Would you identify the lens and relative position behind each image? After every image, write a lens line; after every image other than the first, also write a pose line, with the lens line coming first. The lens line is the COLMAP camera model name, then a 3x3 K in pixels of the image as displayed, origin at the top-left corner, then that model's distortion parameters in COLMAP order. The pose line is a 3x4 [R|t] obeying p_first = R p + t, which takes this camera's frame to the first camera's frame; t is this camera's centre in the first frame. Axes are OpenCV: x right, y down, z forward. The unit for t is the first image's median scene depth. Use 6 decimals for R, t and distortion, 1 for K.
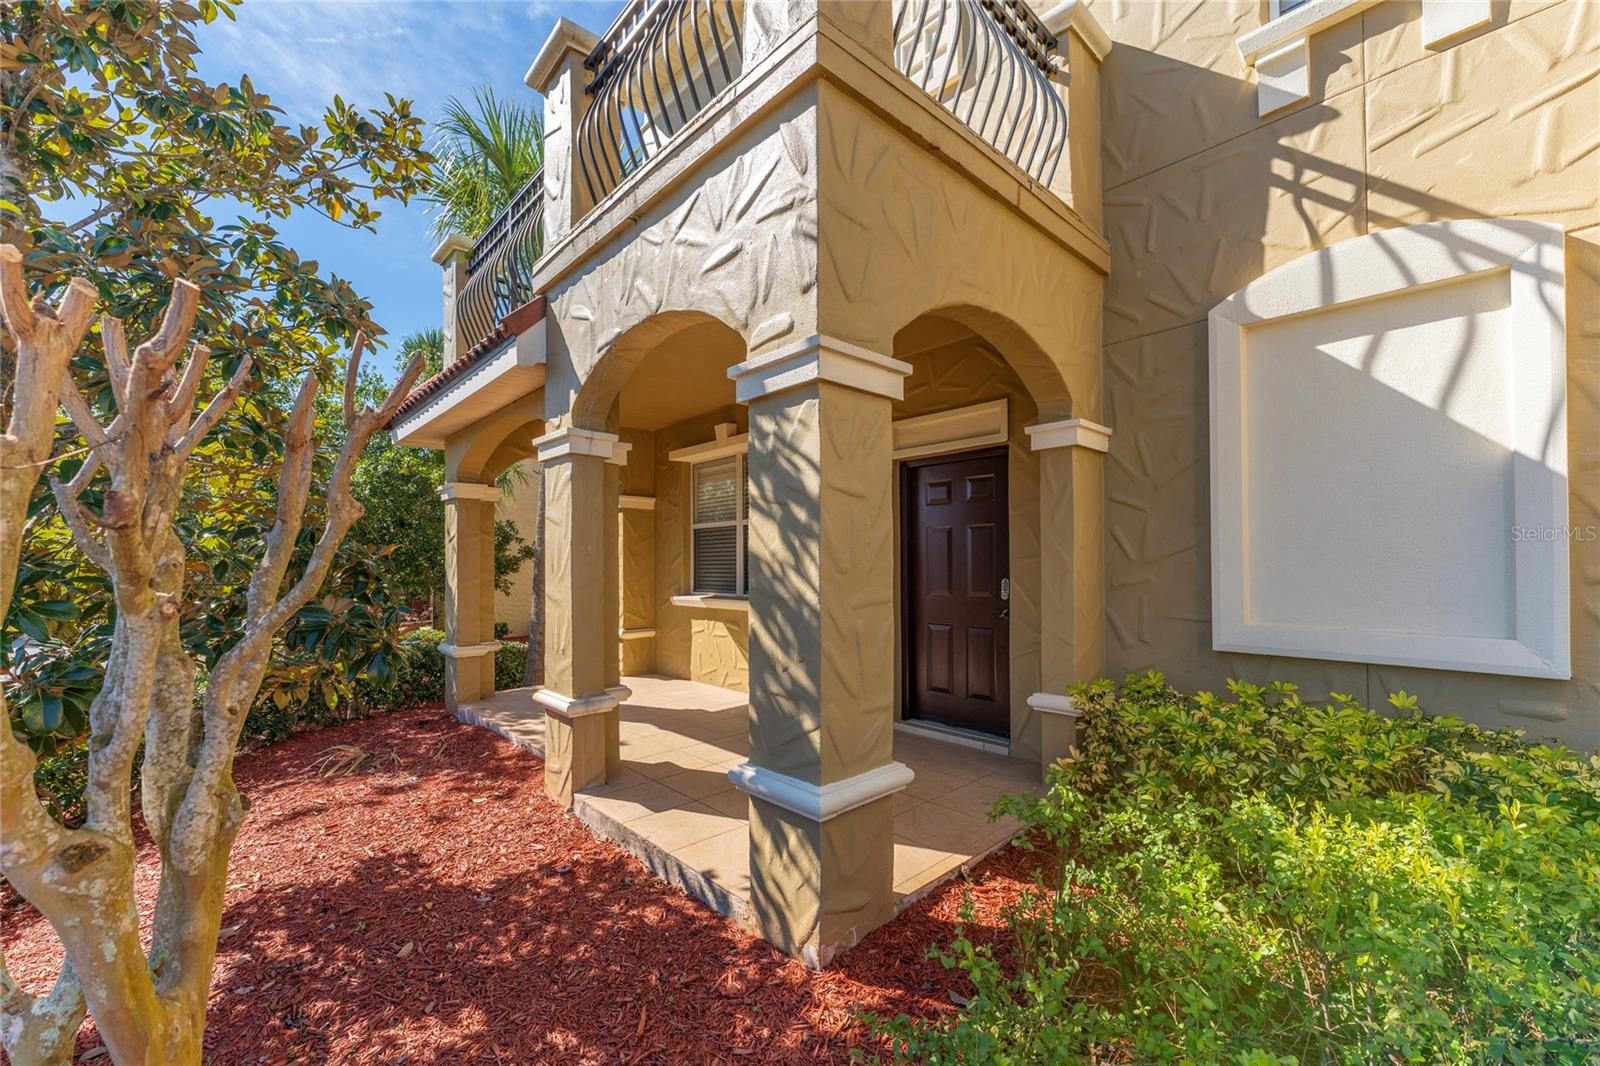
lens RADIAL K [[643.2, 0, 798.3], [0, 643.2, 557.5], [0, 0, 1]] dist [0.008094, -0.000413]
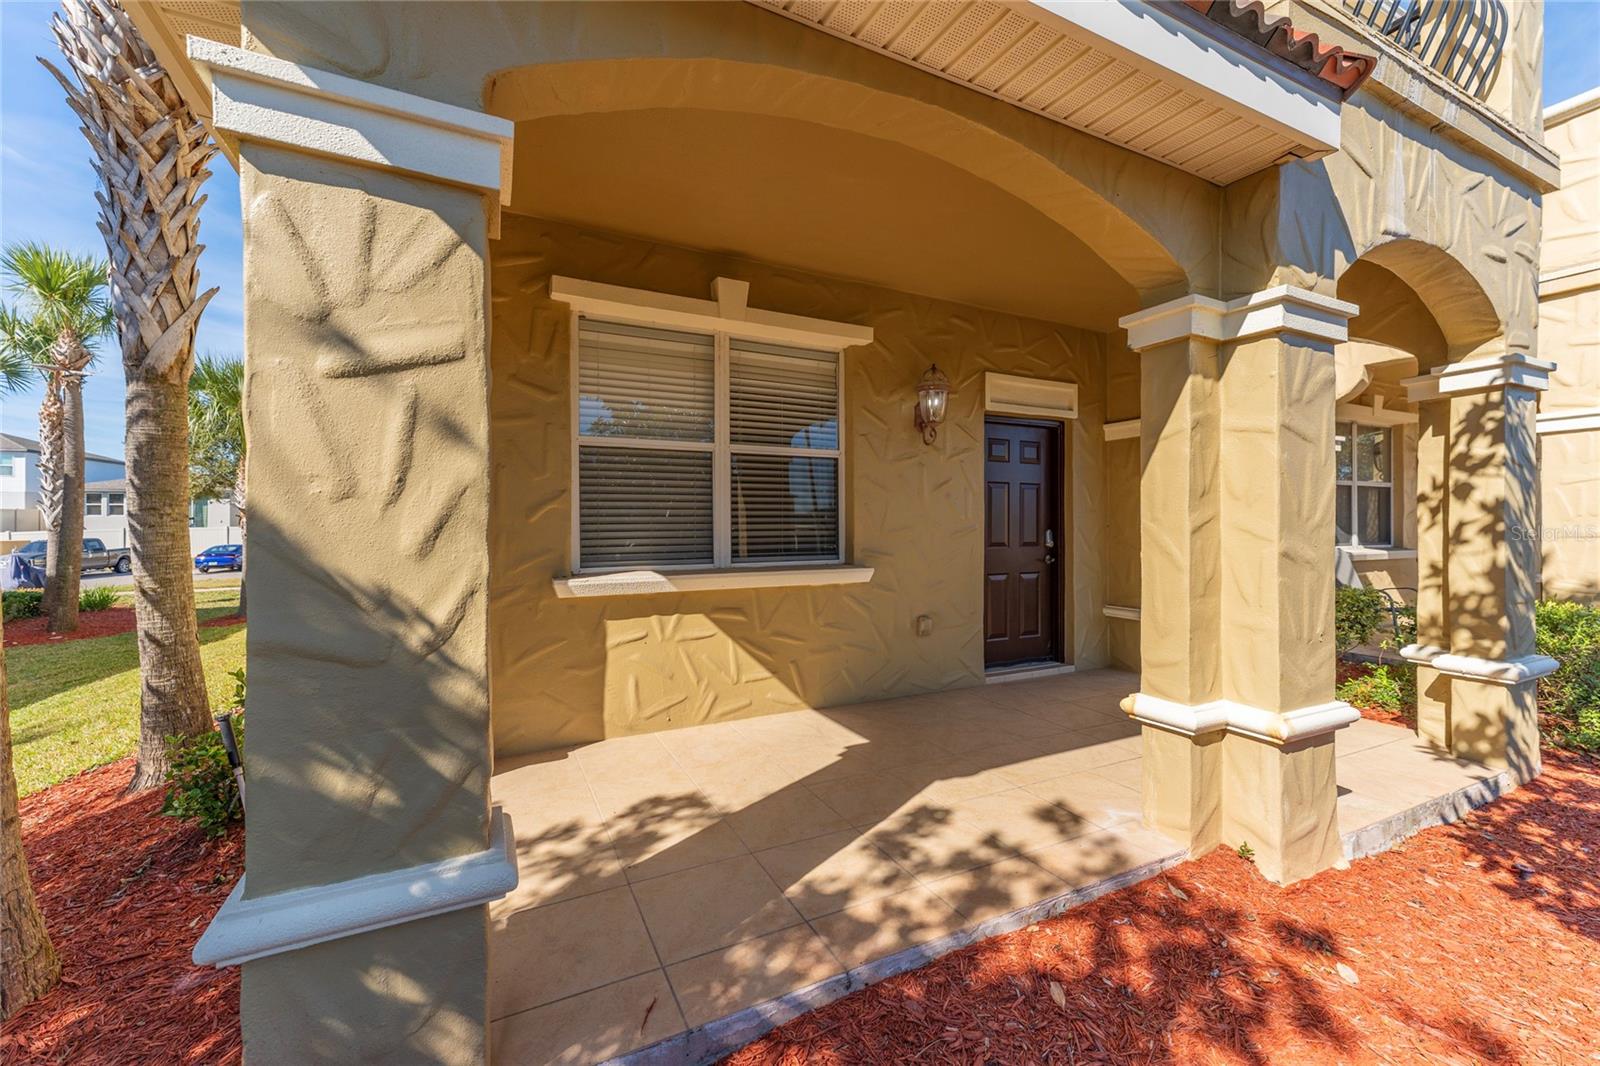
lens RADIAL K [[643.2, 0, 793.4], [0, 643.2, 521.6], [0, 0, 1]] dist [0.008094, -0.000413]
pose [[0.290038, -0.002650, 0.957011, -0.662779], [-0.005989, 0.999972, 0.004584, 0.013843], [-0.956996, -0.007061, 0.290014, 0.760048]]
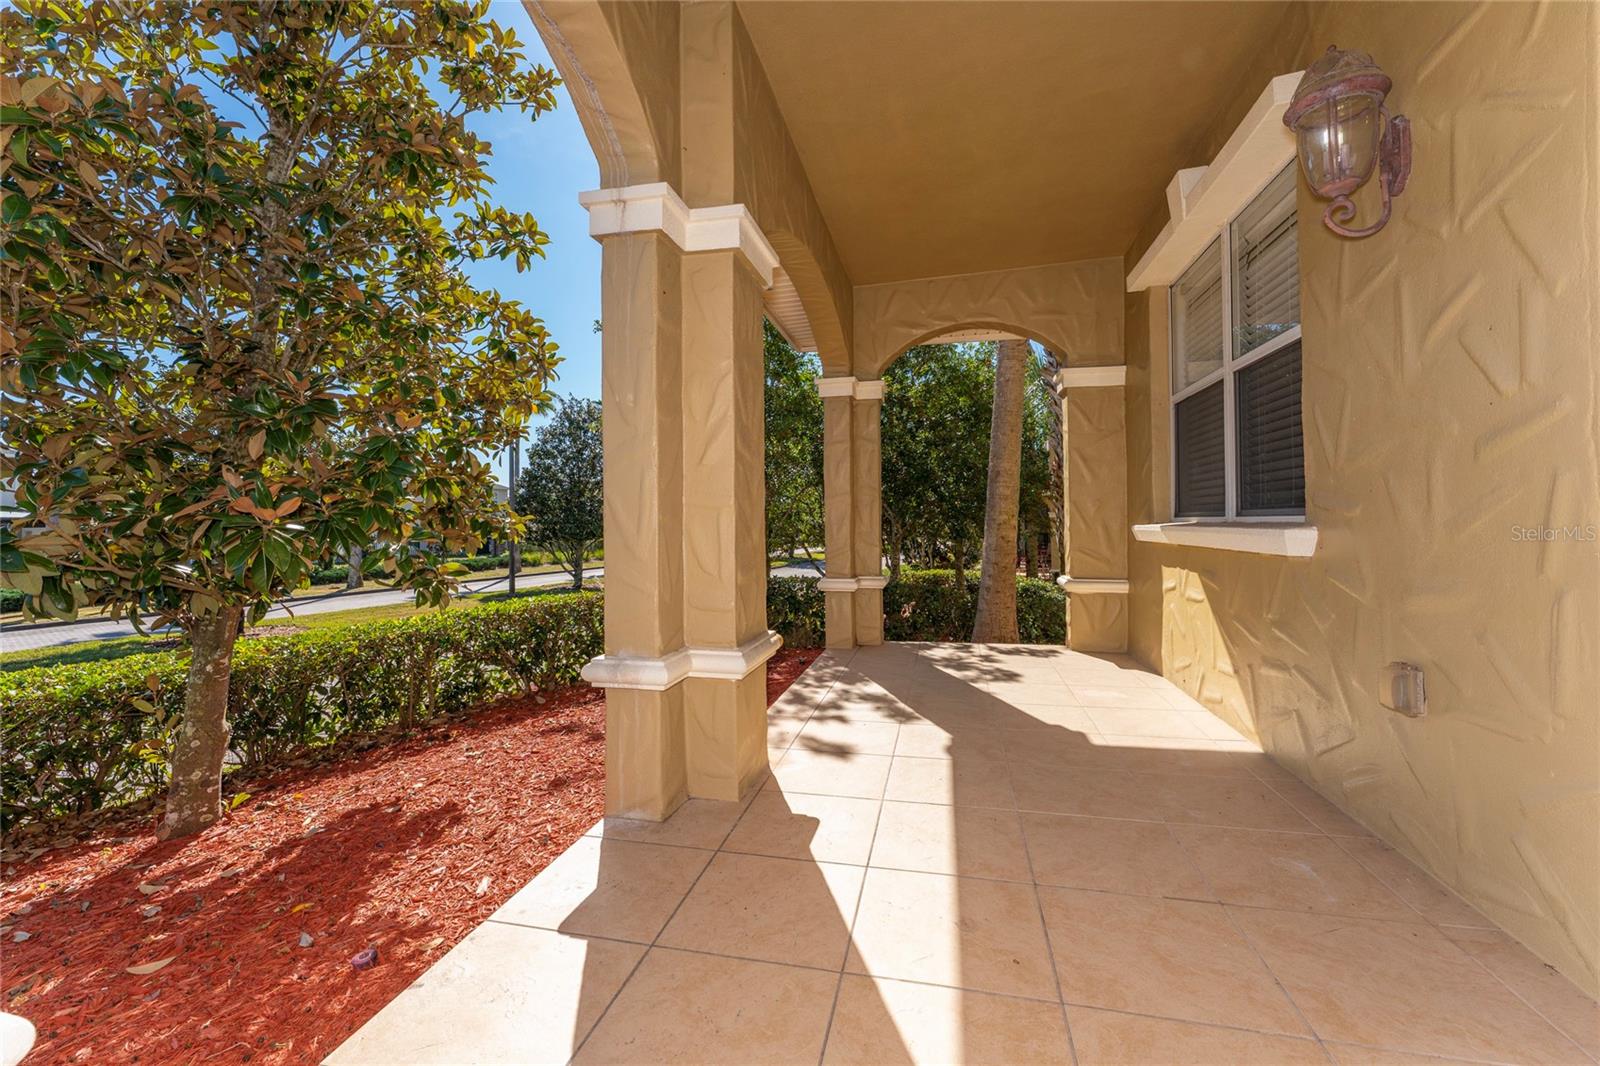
lens RADIAL K [[643.2, 0, 797.2], [0, 643.2, 532.2], [0, 0, 1]] dist [0.008094, -0.000413]
pose [[0.552358, 0.012107, -0.833519, 0.131364], [0.014181, 0.999613, 0.023917, 0.052514], [0.833486, -0.025031, 0.551973, 0.463429]]
